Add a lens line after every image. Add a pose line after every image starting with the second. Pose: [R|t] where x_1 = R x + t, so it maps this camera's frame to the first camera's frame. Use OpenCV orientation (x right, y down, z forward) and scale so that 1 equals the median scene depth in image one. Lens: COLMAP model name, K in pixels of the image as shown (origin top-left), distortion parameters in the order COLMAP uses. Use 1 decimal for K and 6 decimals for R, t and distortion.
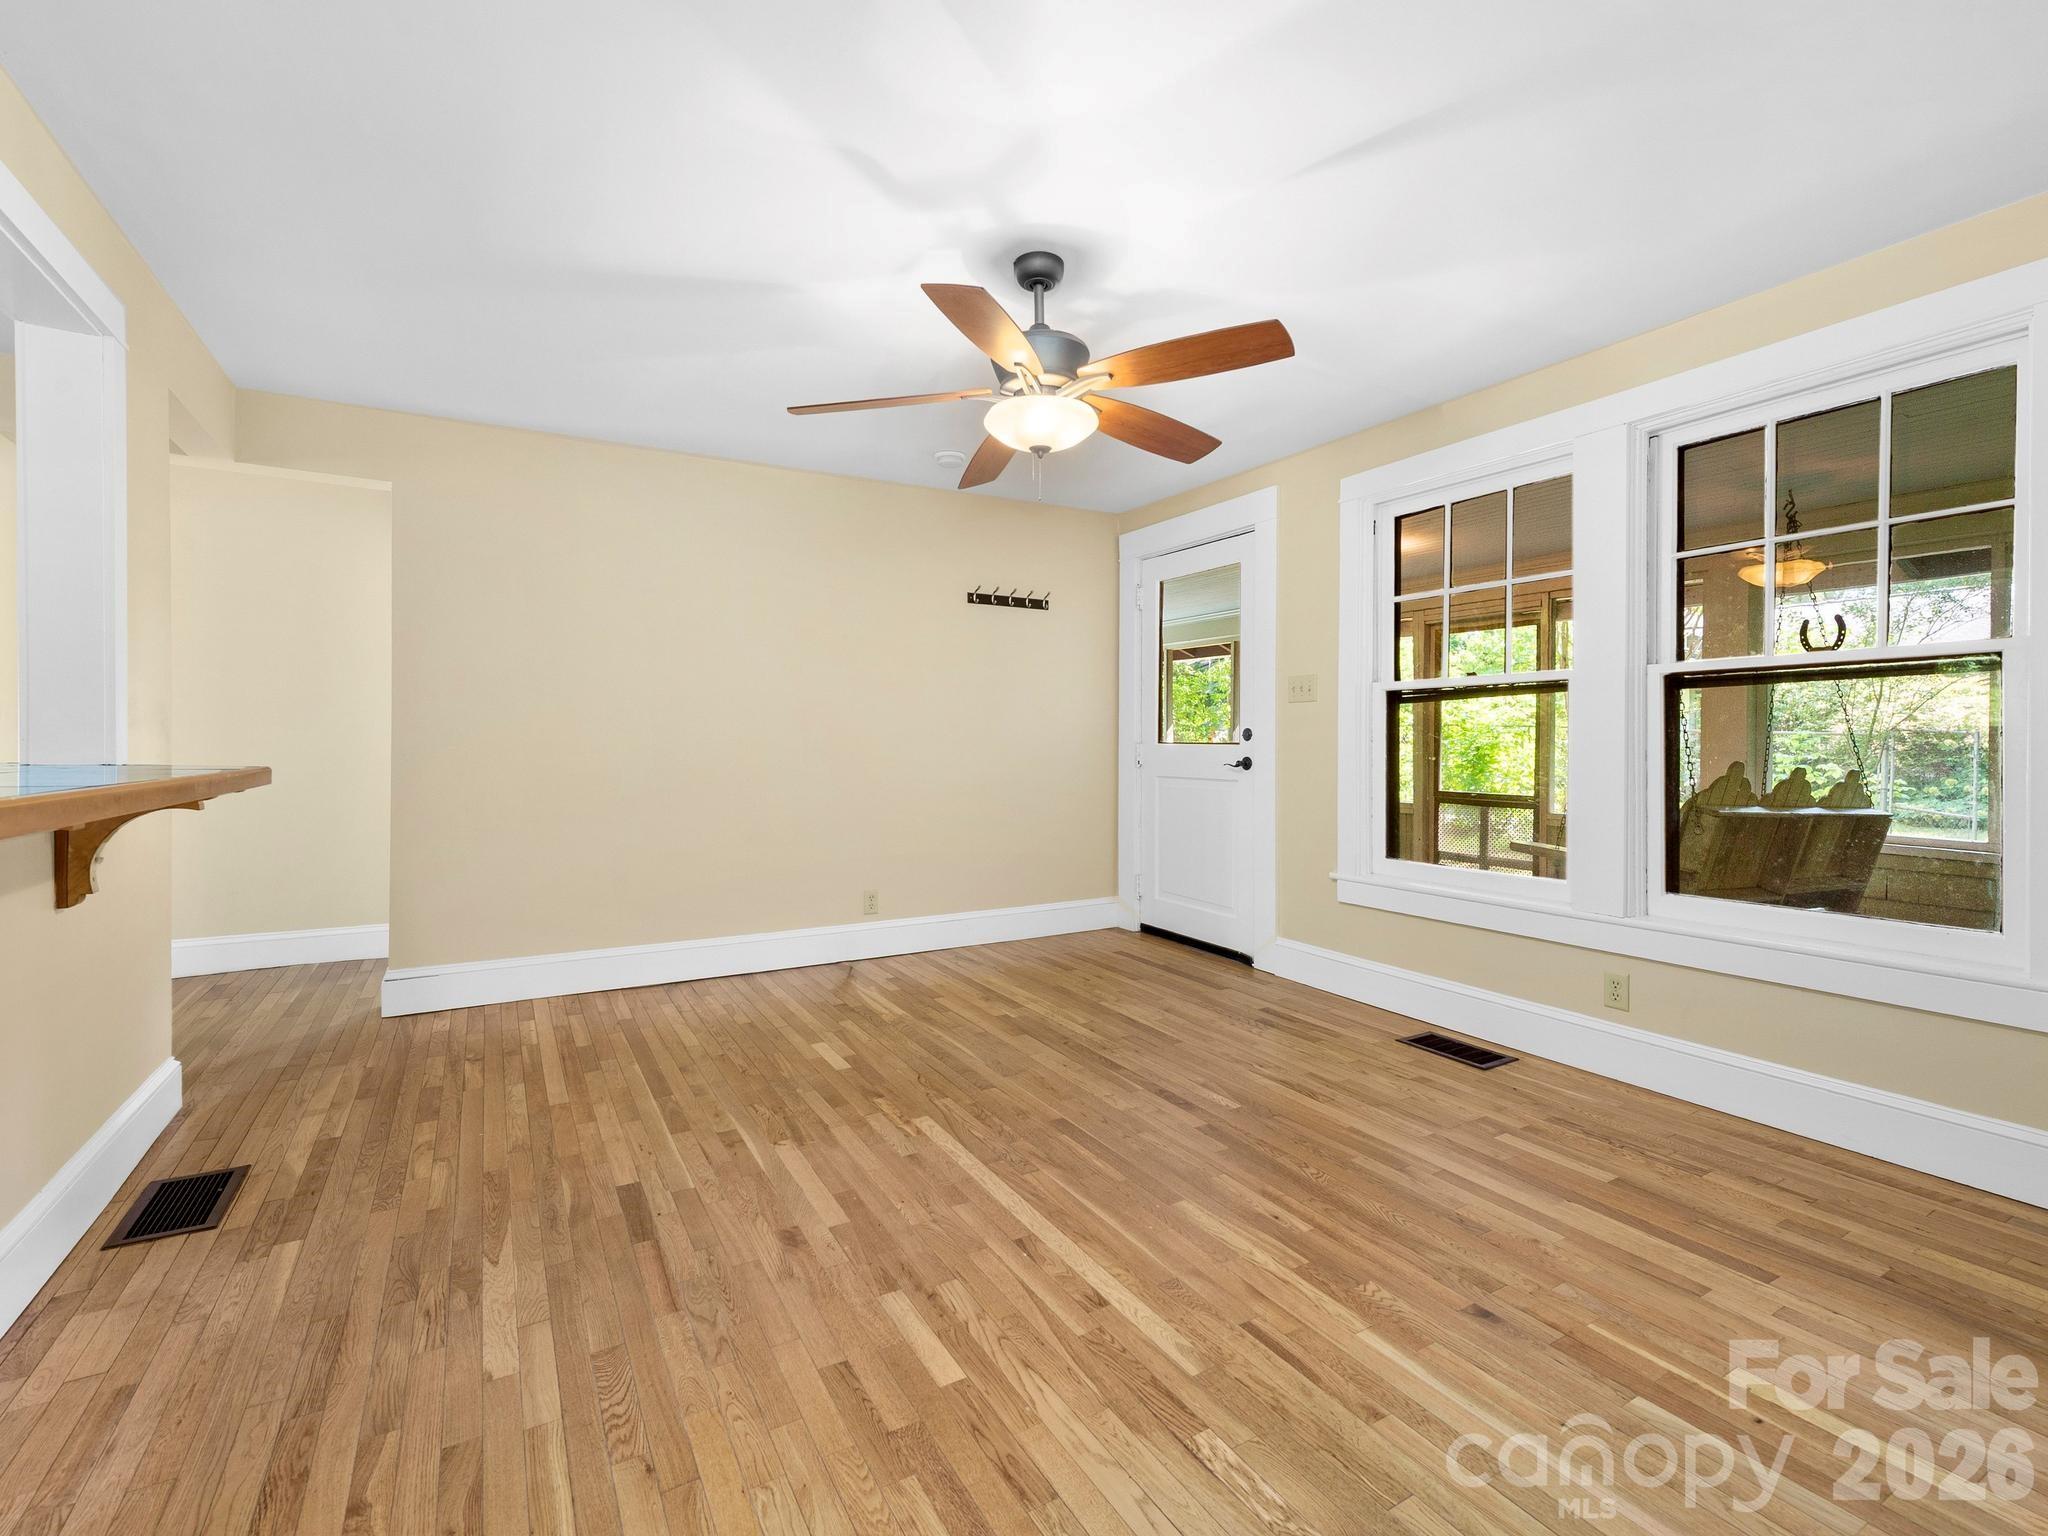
lens RADIAL K [[918.6, 0, 1015.6], [0, 918.6, 749.6], [0, 0, 1]] dist [0.020213, -0.008141]
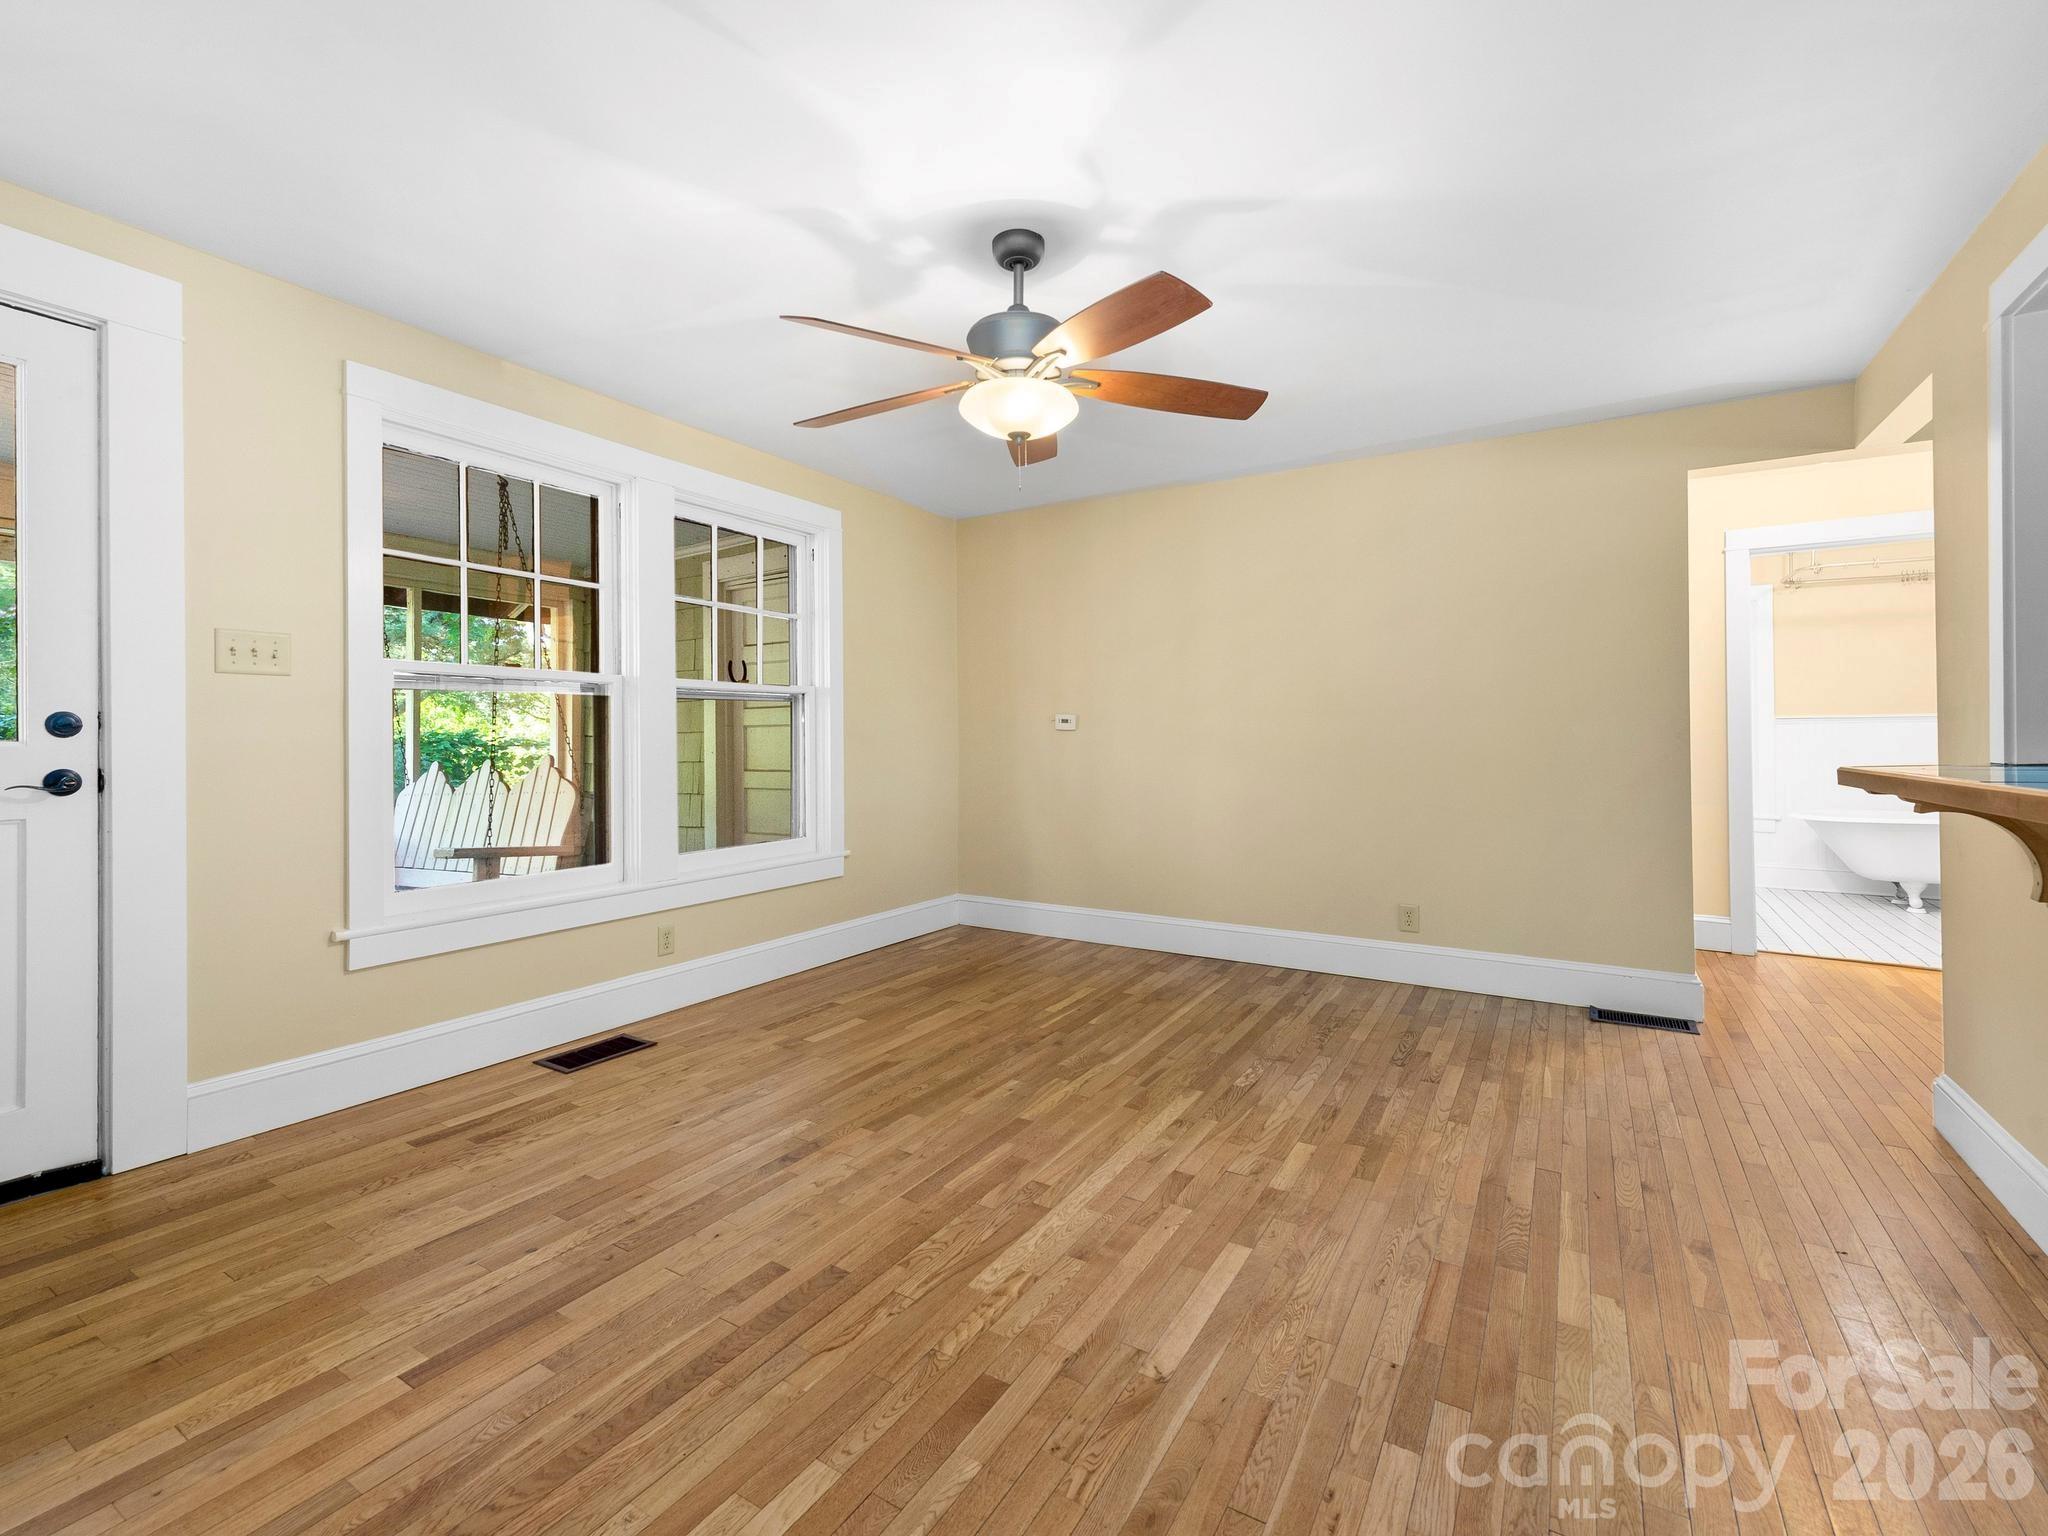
lens RADIAL K [[918.0, 0, 1011.5], [0, 918.0, 737.0], [0, 0, 1]] dist [0.022423, -0.008991]
pose [[-0.478106, -0.000096, 0.878302, -0.724288], [0.006569, 0.999972, 0.003685, -0.014030], [-0.878278, 0.007532, -0.478091, 1.310544]]
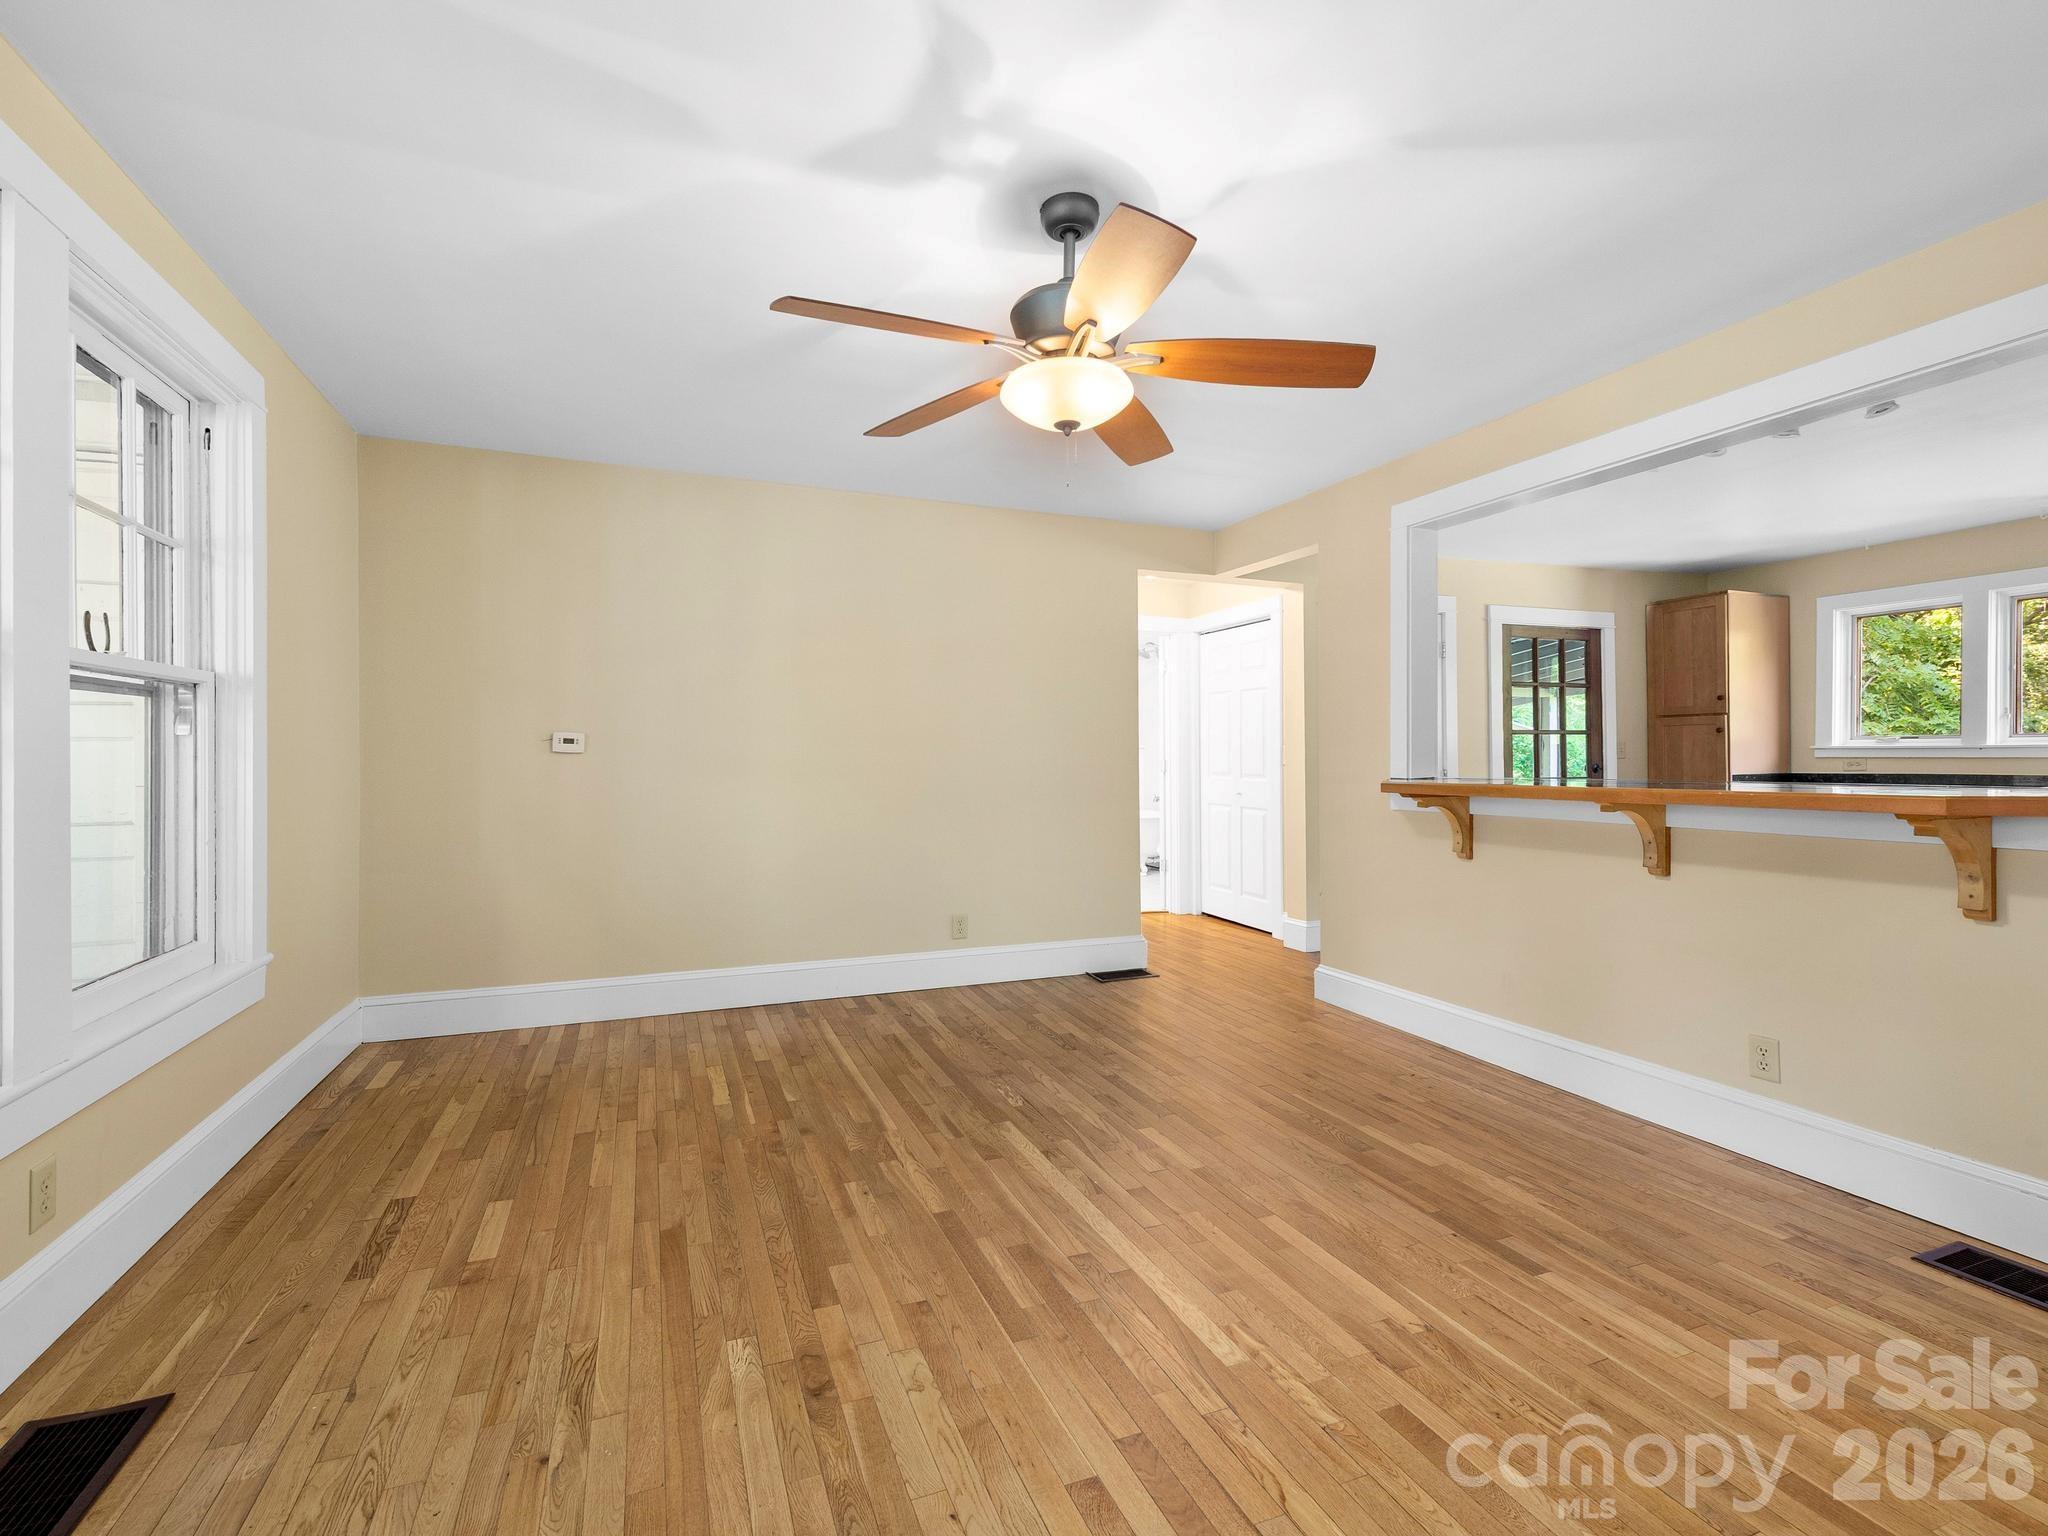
lens RADIAL K [[926.6, 0, 1019.2], [0, 926.6, 757.9], [0, 0, 1]] dist [0.019472, -0.007850]
pose [[-0.990586, -0.001109, 0.136886, -0.042779], [-0.000595, 0.999993, 0.003795, -0.017632], [-0.136889, 0.003678, -0.990579, 1.661665]]
